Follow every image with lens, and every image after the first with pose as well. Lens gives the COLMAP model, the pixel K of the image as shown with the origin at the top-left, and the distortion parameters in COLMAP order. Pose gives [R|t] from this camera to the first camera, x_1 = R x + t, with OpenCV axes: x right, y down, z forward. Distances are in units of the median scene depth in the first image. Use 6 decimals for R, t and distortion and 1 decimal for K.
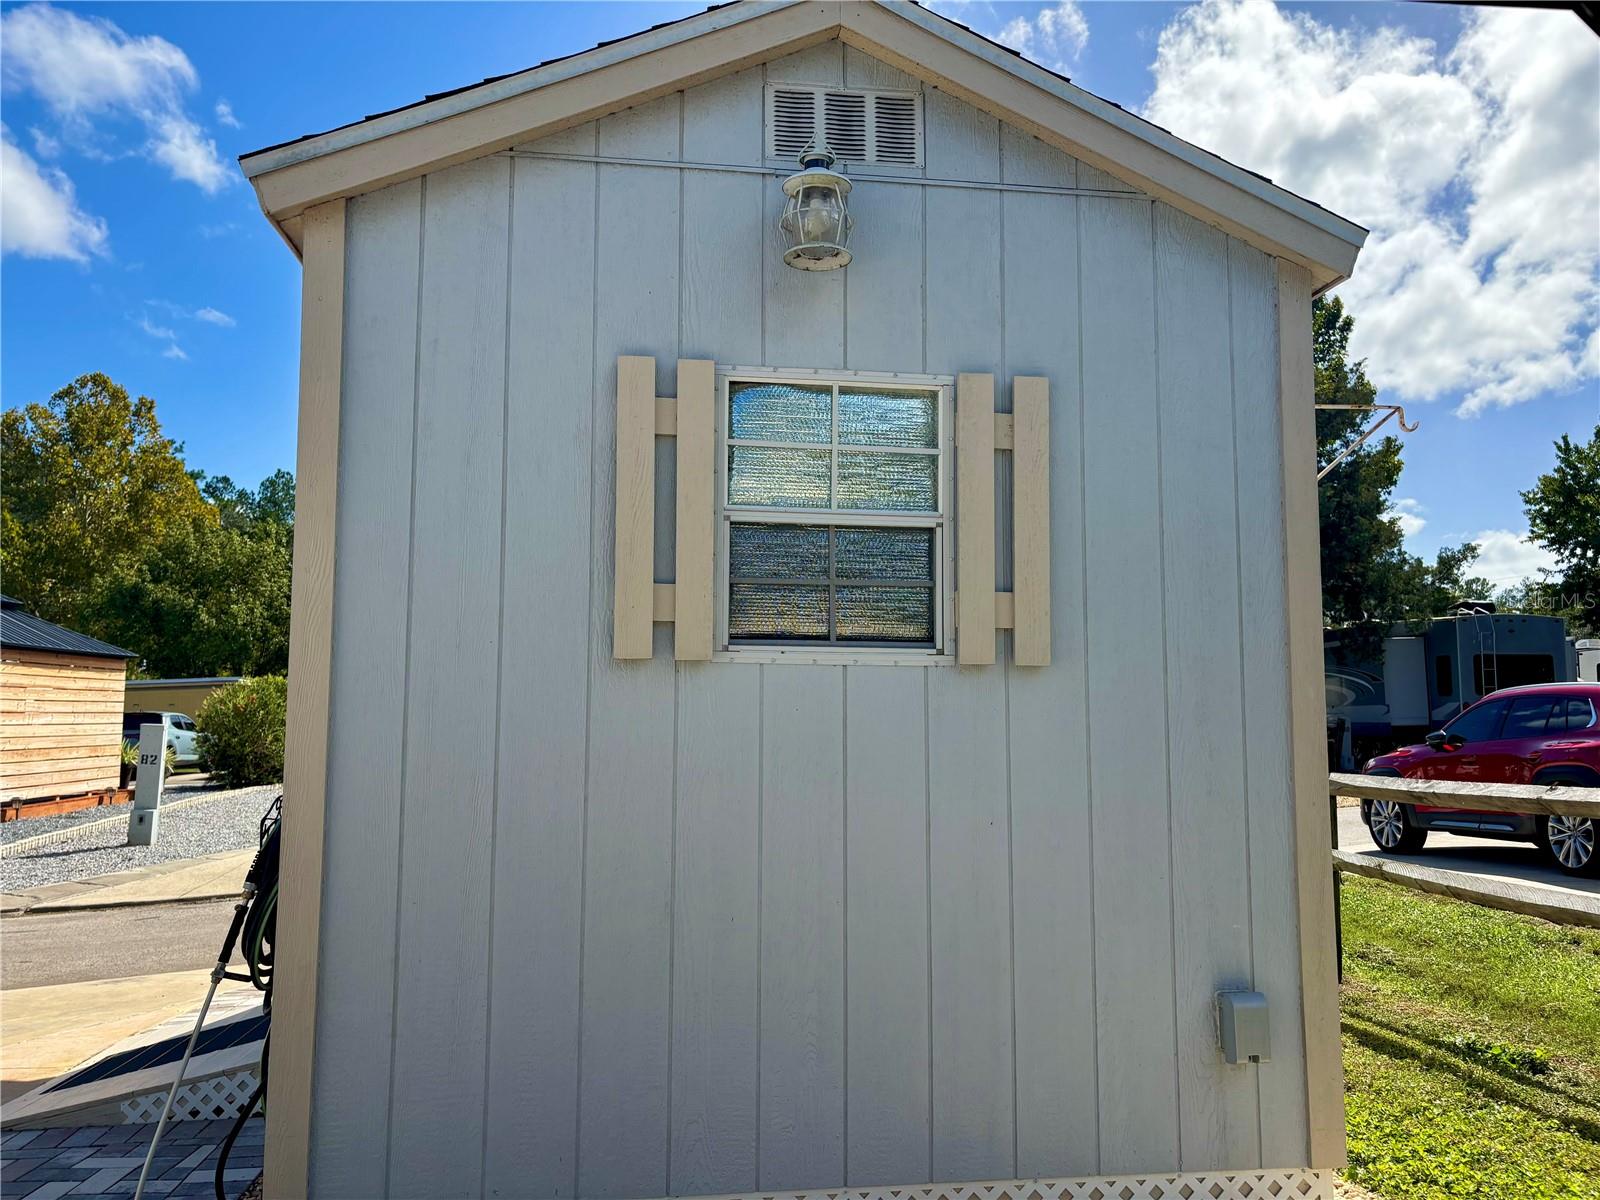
lens RADIAL K [[1216.7, 0, 802.5], [0, 1216.7, 585.1], [0, 0, 1]] dist [0.036509, -0.006054]
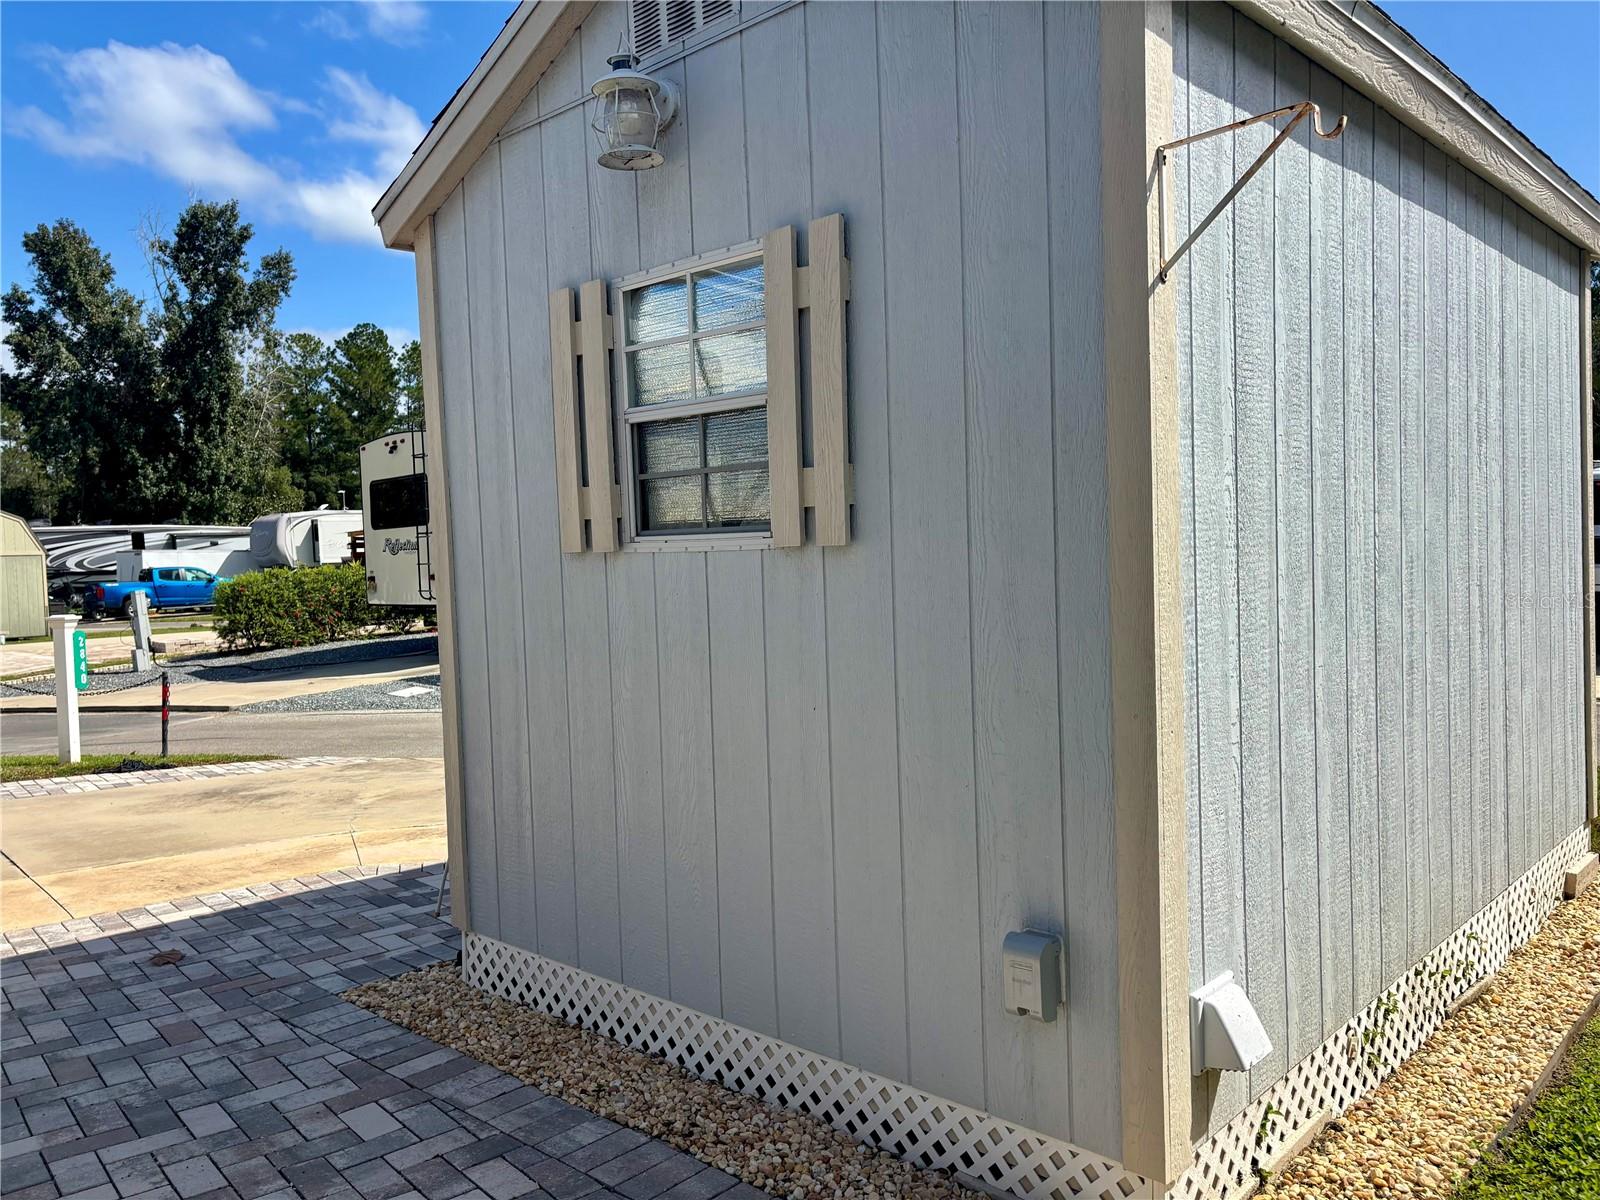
lens RADIAL K [[1216.7, 0, 799.0], [0, 1216.7, 614.5], [0, 0, 1]] dist [0.036509, -0.006054]
pose [[0.619919, 0.011074, -0.784588, 0.900520], [0.109404, 0.988914, 0.100400, 0.023882], [0.777001, -0.148077, 0.611835, 0.414407]]
